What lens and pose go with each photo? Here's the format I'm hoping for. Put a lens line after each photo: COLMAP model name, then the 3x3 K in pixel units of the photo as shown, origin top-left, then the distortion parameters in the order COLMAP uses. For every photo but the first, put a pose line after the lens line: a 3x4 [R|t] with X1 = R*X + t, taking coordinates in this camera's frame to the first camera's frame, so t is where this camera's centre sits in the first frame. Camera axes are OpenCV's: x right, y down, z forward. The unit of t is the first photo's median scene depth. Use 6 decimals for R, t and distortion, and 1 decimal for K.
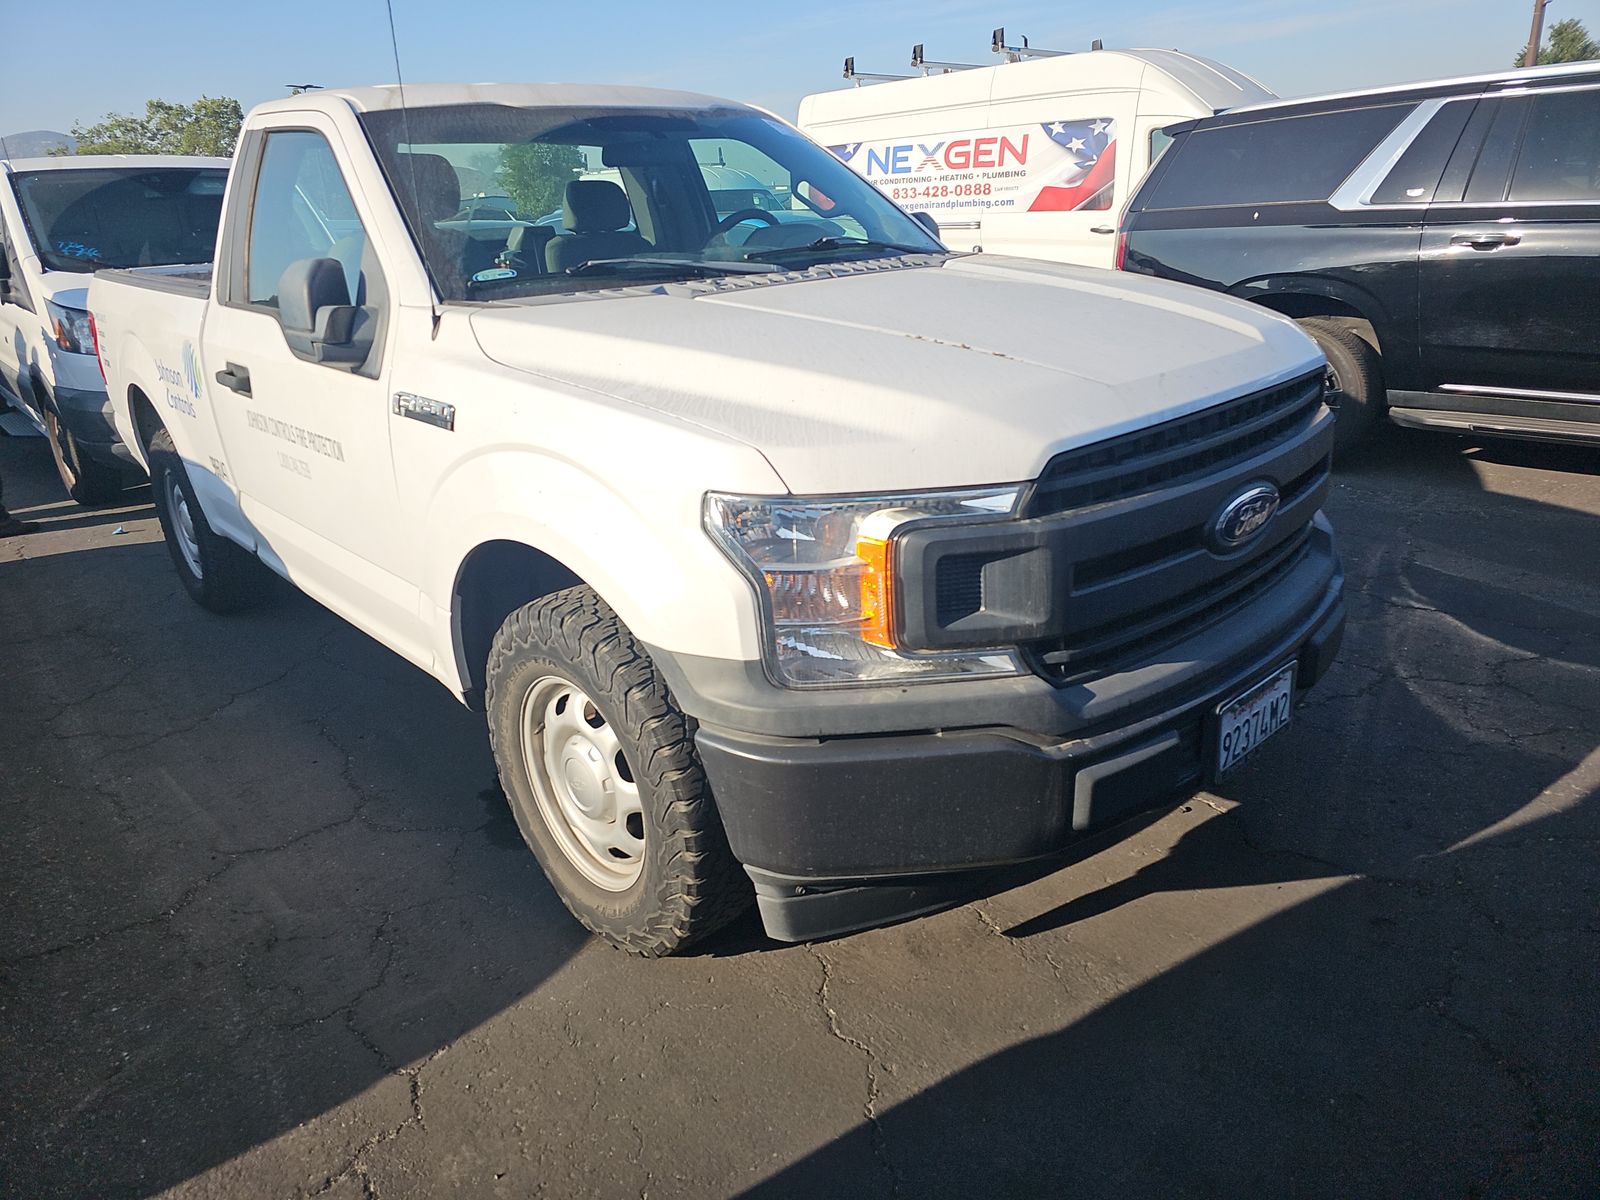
lens RADIAL K [[1043.9, 0, 774.3], [0, 1043.9, 613.2], [0, 0, 1]] dist [0.034254, -0.030244]
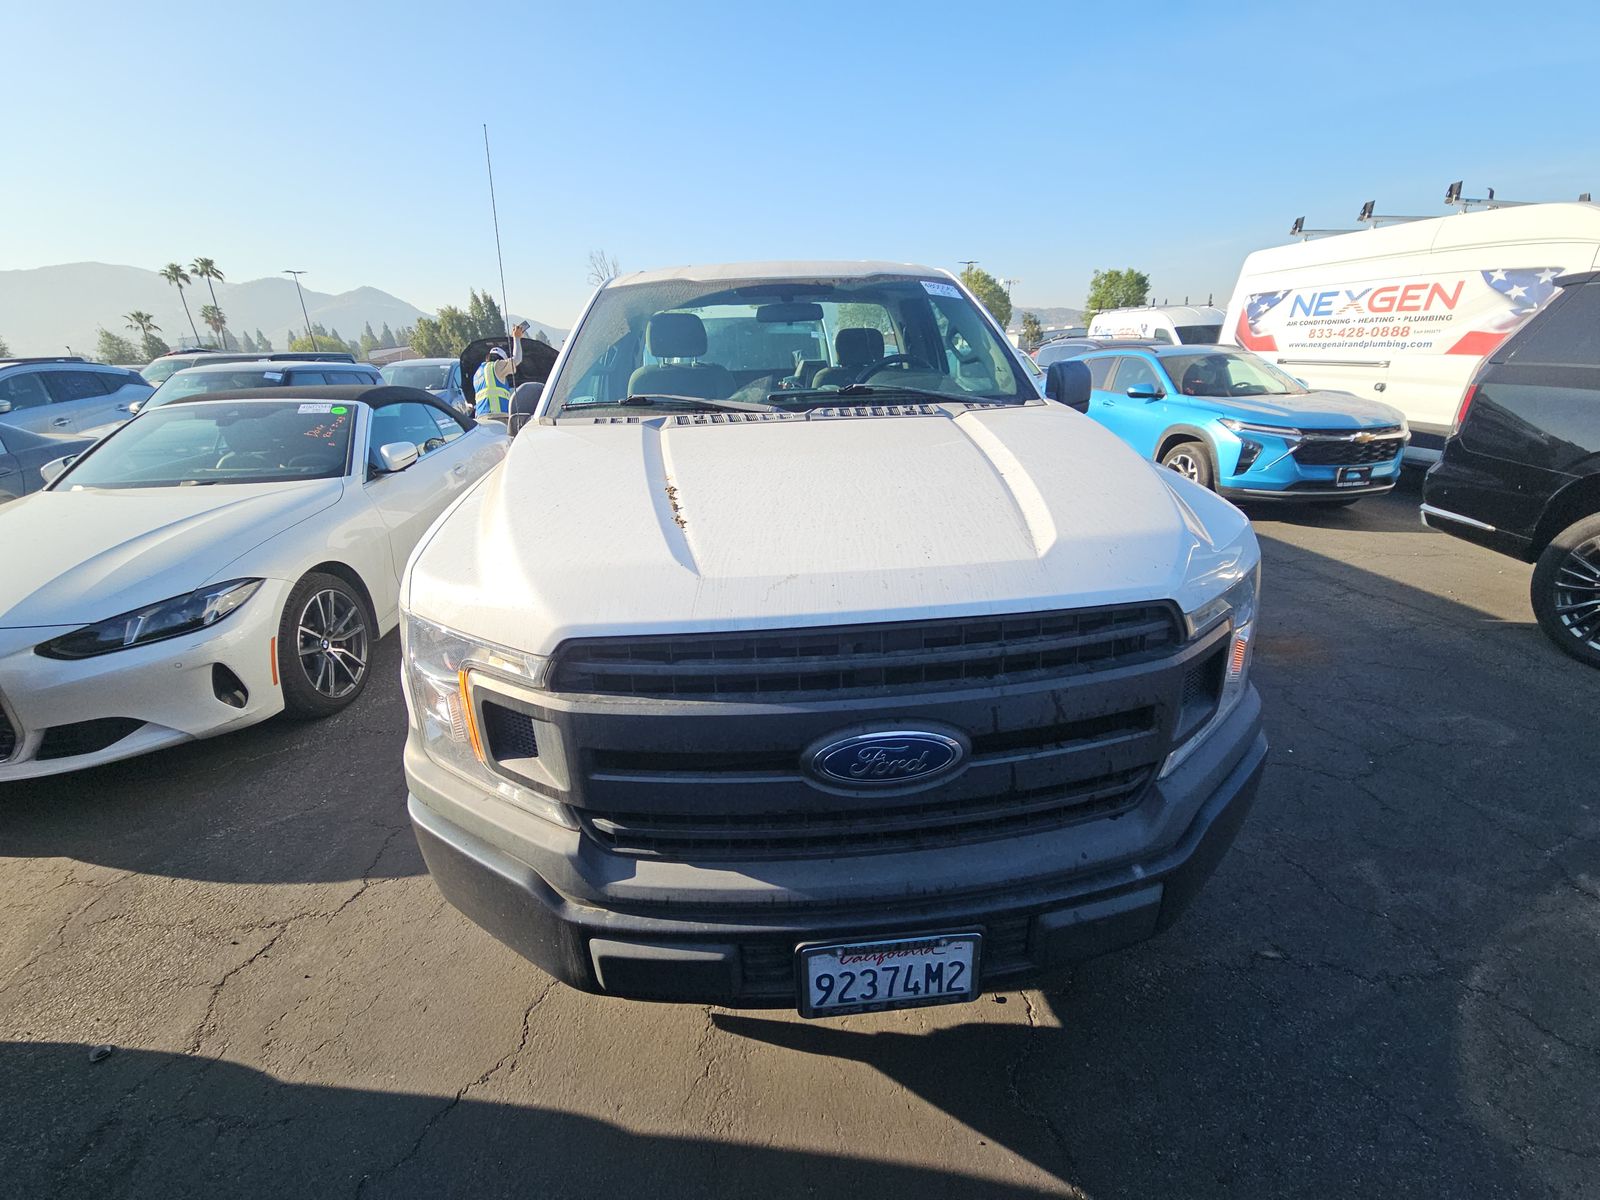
lens RADIAL K [[648.1, 0, 789.4], [0, 648.1, 608.4], [0, 0, 1]] dist [0.001714, -0.003423]
pose [[0.801613, 0.249026, -0.543509, 0.131769], [-0.230357, 0.967578, 0.103576, -0.050377], [0.551681, 0.042173, 0.832988, 0.104983]]
